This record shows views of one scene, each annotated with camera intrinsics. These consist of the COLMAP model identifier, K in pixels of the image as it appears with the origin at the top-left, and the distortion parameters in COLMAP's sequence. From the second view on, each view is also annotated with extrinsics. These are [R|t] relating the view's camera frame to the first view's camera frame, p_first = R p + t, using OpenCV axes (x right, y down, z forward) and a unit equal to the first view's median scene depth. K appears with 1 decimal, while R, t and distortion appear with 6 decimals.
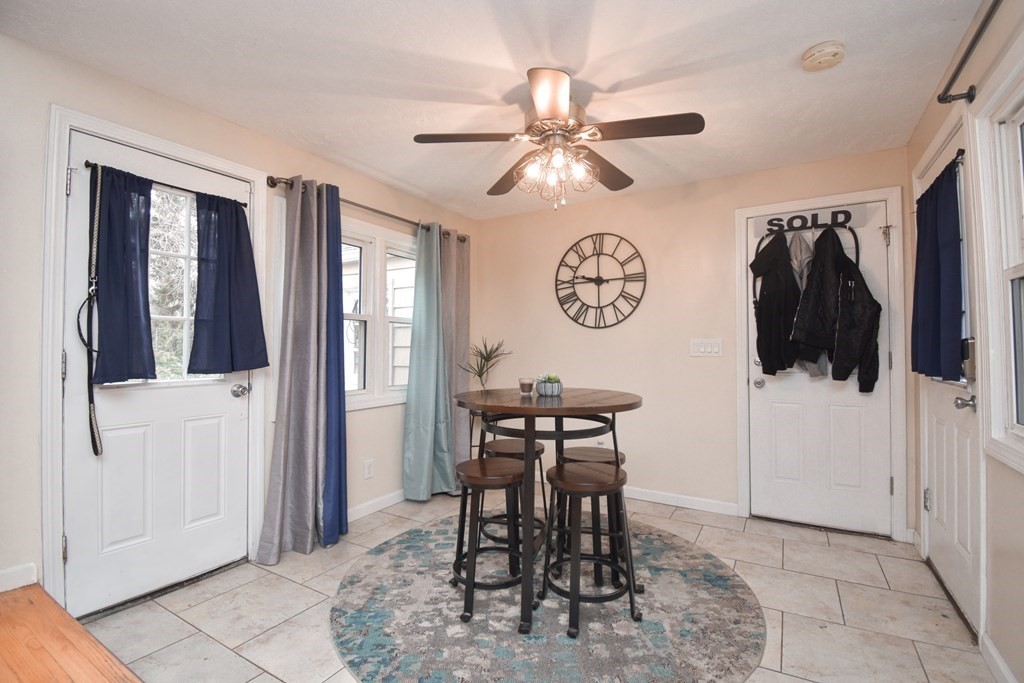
lens RADIAL K [[460.2, 0, 508.9], [0, 460.2, 342.5], [0, 0, 1]] dist [0.002860, -0.014061]
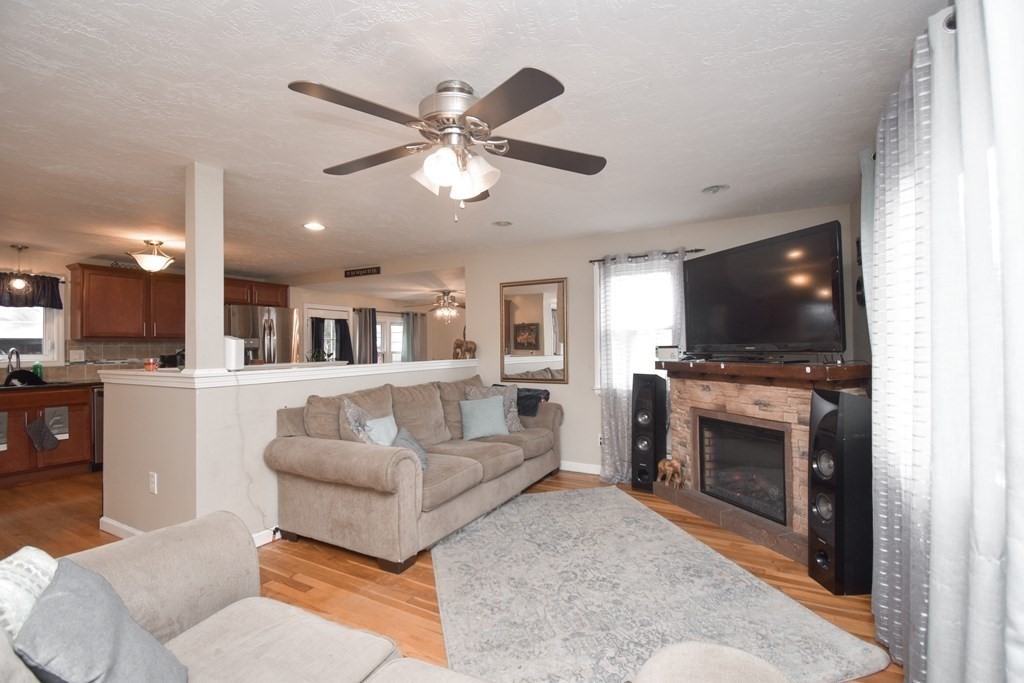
lens RADIAL K [[460.2, 0, 516.9], [0, 460.2, 343.8], [0, 0, 1]] dist [0.002860, -0.014061]
pose [[0.999554, -0.013860, 0.026438, 0.473611], [0.013316, 0.999698, 0.020642, -0.172785], [-0.026716, -0.020280, 0.999437, -2.062960]]
